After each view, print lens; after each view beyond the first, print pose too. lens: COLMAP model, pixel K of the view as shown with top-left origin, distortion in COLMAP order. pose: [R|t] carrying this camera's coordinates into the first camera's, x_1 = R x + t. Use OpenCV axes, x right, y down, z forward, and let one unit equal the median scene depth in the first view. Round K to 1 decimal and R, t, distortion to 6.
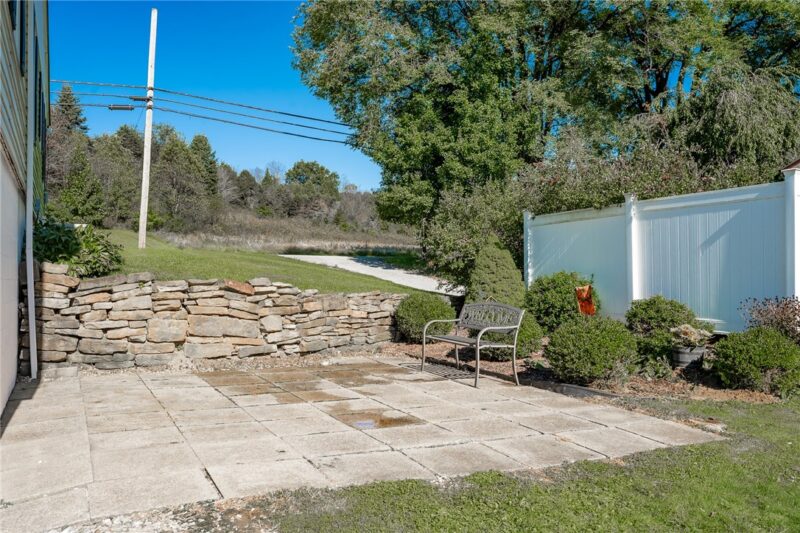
lens RADIAL K [[690.6, 0, 400.0], [0, 690.6, 266.5], [0, 0, 1]] dist [-0.007497, -0.003122]
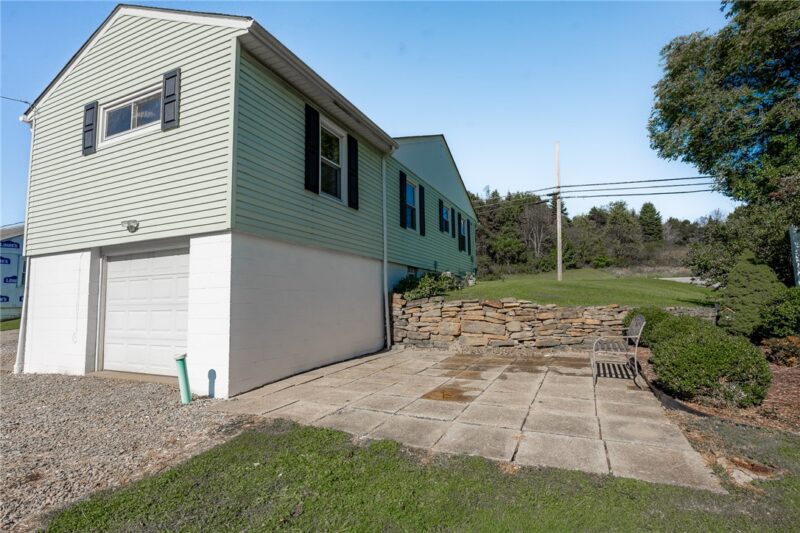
lens RADIAL K [[386.1, 0, 400.0], [0, 386.1, 266.5], [0, 0, 1]] dist [0.002943, 0.000507]
pose [[0.623551, -0.087467, -0.776875, 0.371899], [0.039577, 0.995979, -0.080369, 0.006899], [0.780781, 0.019368, 0.624505, 0.257332]]
